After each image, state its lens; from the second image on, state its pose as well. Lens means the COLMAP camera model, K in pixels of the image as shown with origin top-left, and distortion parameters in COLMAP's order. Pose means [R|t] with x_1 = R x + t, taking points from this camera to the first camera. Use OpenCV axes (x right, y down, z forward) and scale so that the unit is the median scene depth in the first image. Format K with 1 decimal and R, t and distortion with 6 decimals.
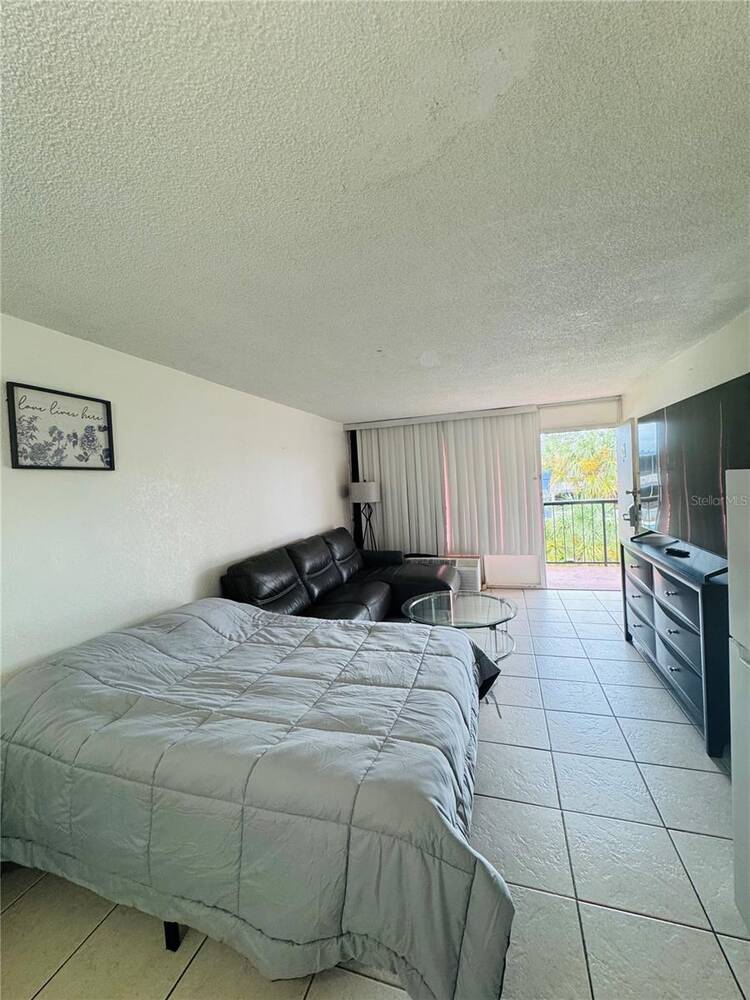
lens RADIAL K [[399.4, 0, 375.0], [0, 399.4, 500.0], [0, 0, 1]] dist [-0.000196, 0.000120]
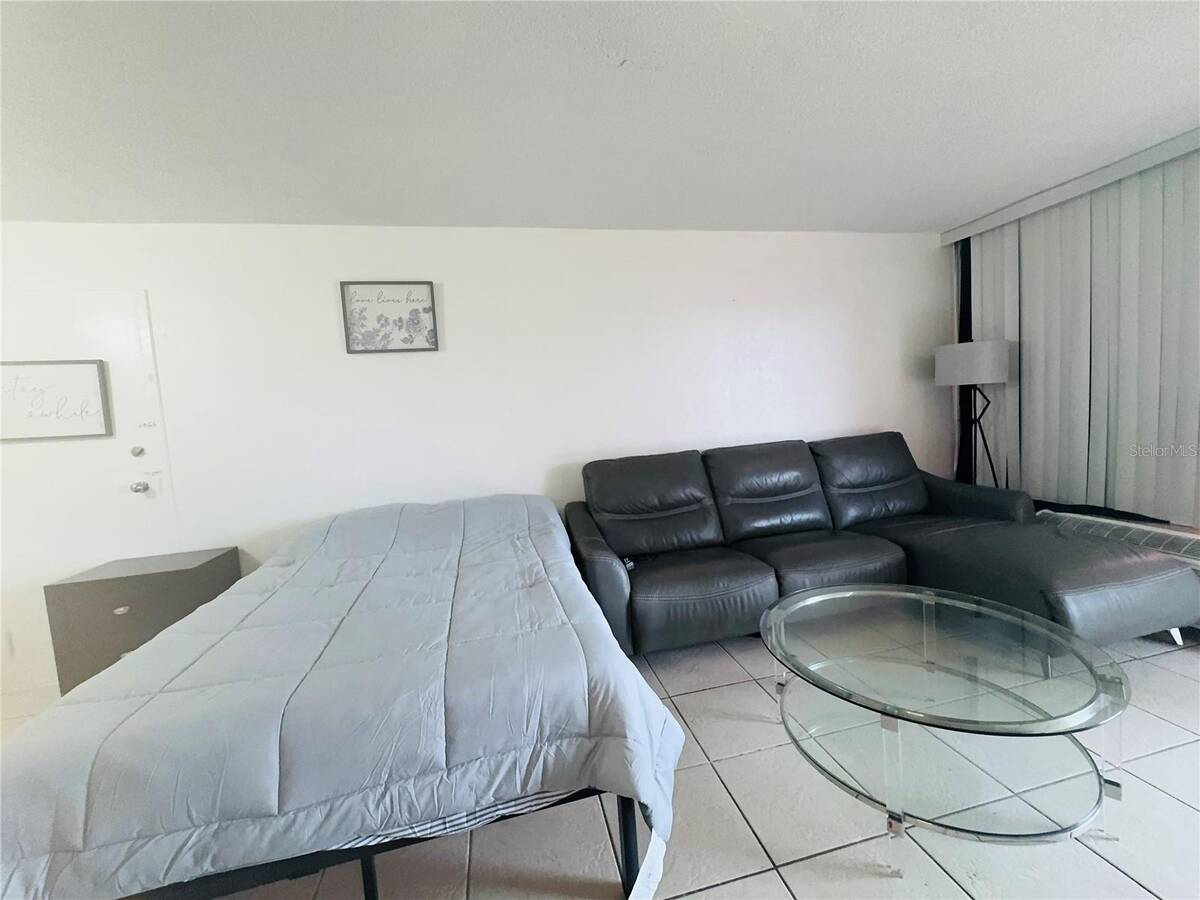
lens RADIAL K [[479.3, 0, 598.9], [0, 479.3, 448.3], [0, 0, 1]] dist [-0.000196, 0.000120]
pose [[0.499977, 0.088058, -0.861550, 0.675865], [0.004215, 0.994558, 0.104099, 0.052913], [0.866029, -0.055678, 0.496885, 0.789037]]
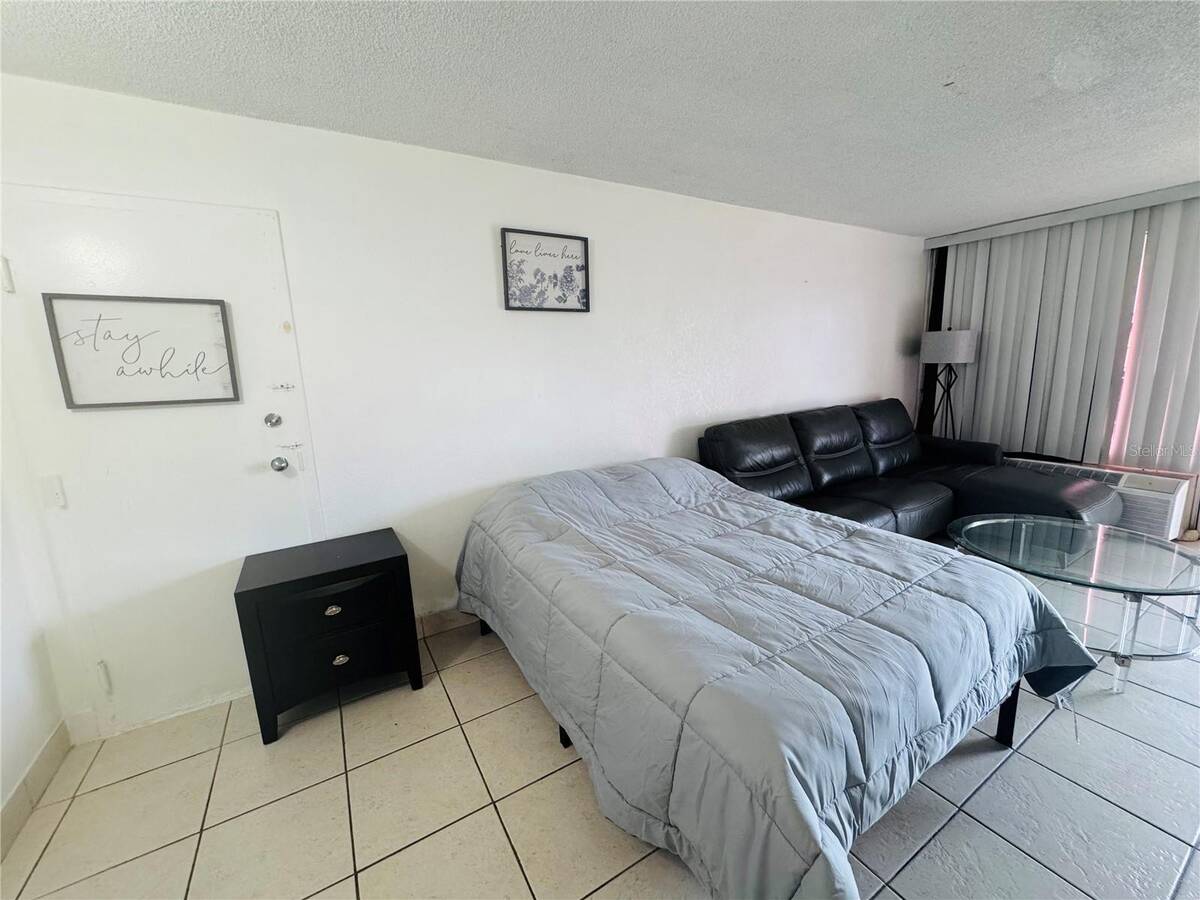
lens RADIAL K [[478.7, 0, 599.1], [0, 478.7, 450.4], [0, 0, 1]] dist [-0.003124, -0.000099]
pose [[0.752009, 0.148305, -0.642253, 0.184366], [-0.031565, 0.981345, 0.189647, 0.038779], [0.658397, -0.122344, 0.742661, 0.106969]]
